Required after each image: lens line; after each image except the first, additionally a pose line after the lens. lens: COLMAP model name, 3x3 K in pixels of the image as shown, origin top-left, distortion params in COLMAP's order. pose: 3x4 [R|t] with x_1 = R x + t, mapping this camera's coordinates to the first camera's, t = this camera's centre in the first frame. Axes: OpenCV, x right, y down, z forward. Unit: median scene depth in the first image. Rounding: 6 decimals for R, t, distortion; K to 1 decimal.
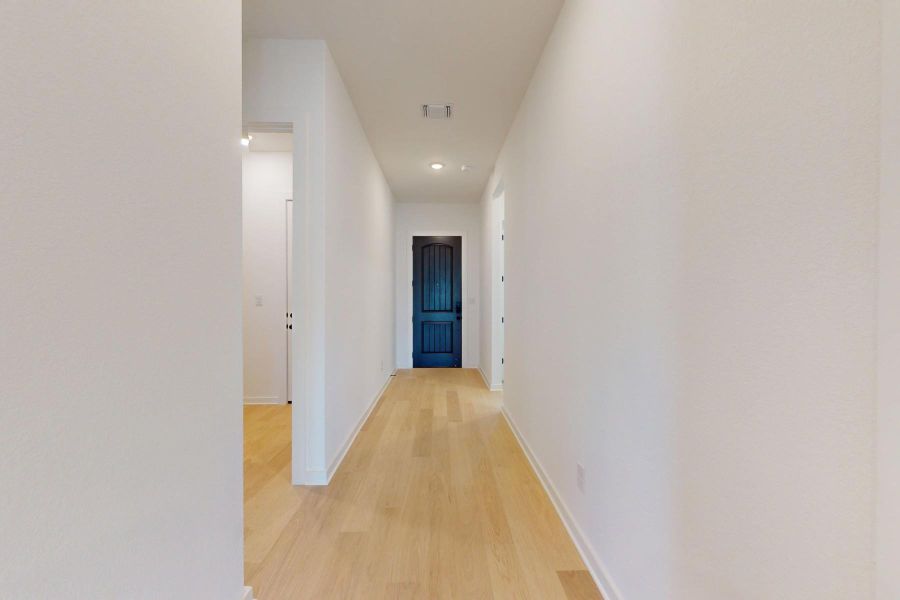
lens RADIAL K [[336.7, 0, 449.2], [0, 336.7, 301.1], [0, 0, 1]] dist [0.001510, -0.000112]
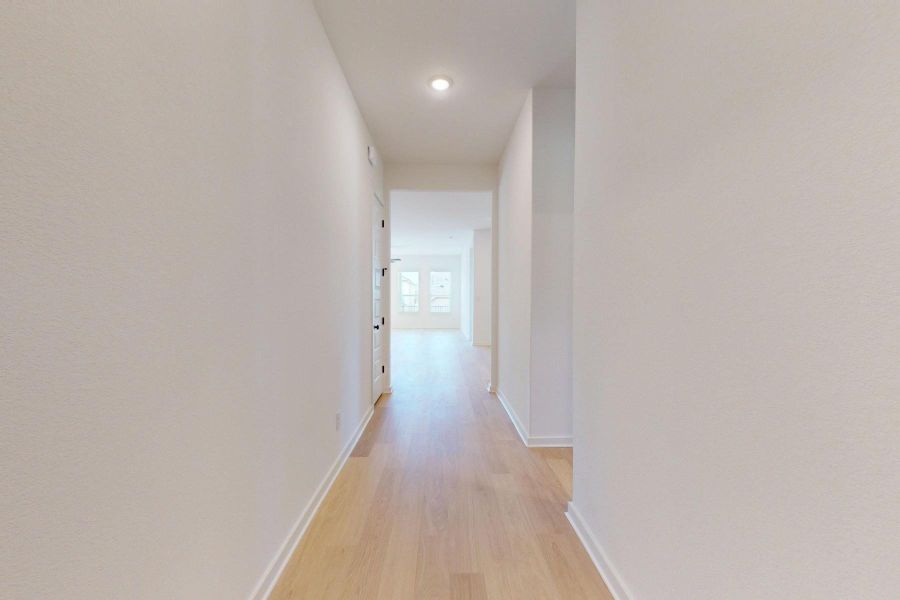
lens RADIAL K [[336.7, 0, 449.2], [0, 336.7, 301.1], [0, 0, 1]] dist [0.001510, -0.000112]
pose [[-0.999976, -0.005375, 0.004442, -0.074789], [-0.005293, 0.999817, 0.018409, -0.015374], [-0.004540, 0.018385, -0.999821, 2.131156]]
